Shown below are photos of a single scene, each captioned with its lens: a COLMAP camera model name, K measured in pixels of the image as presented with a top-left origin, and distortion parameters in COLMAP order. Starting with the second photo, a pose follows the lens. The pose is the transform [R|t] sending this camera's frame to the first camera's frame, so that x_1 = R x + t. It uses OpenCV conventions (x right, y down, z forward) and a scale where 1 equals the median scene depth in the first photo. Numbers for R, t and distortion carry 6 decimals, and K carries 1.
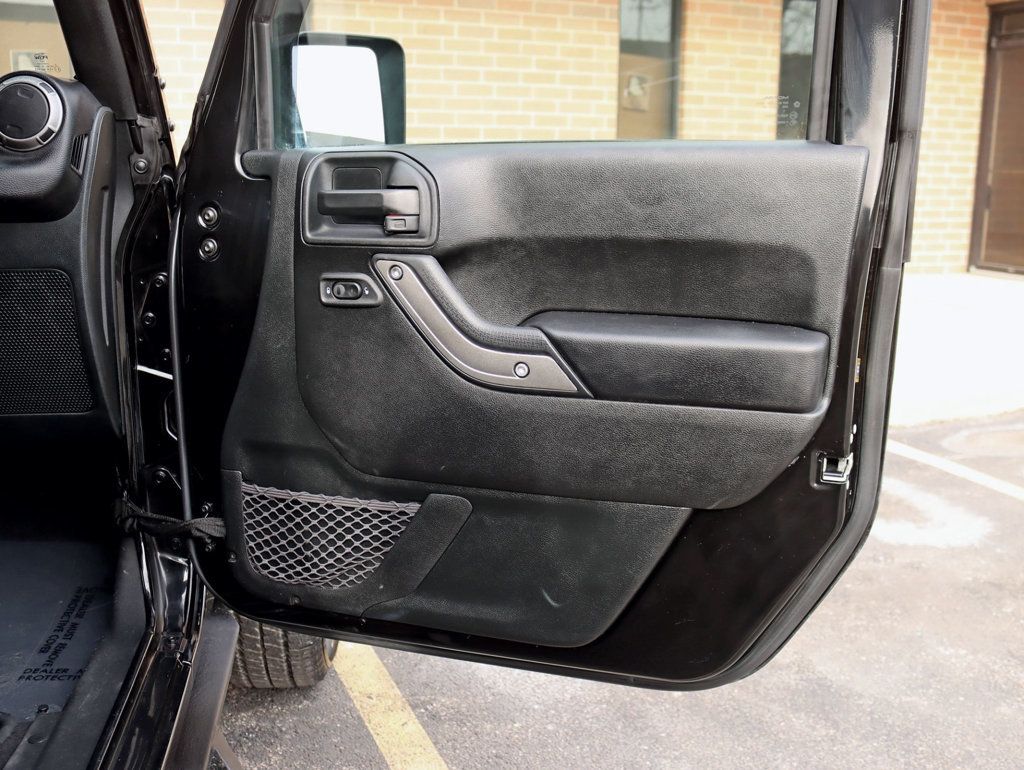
lens RADIAL K [[929.4, 0, 509.8], [0, 929.4, 365.9], [0, 0, 1]] dist [0.008119, 0.009468]
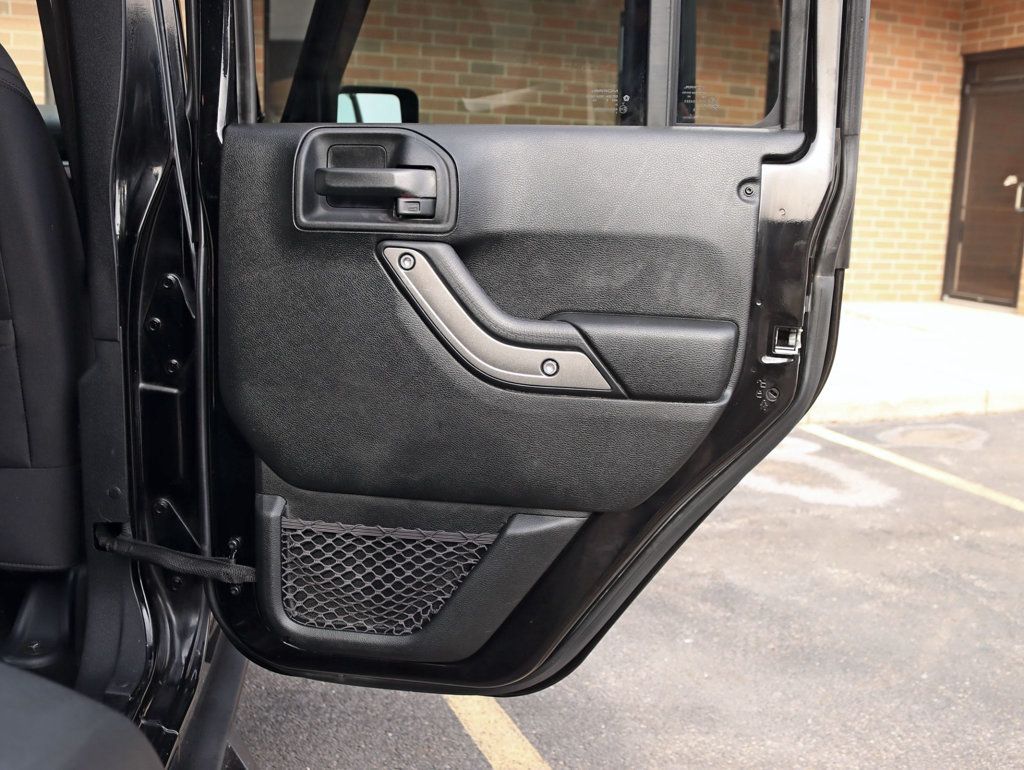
lens RADIAL K [[924.6, 0, 512.0], [0, 924.6, 385.0], [0, 0, 1]] dist [-0.004232, 0.000288]
pose [[0.999606, 0.025981, -0.010660, 0.020093], [-0.026085, 0.999612, -0.009753, 0.039838], [0.010403, 0.010027, 0.999896, -0.139174]]
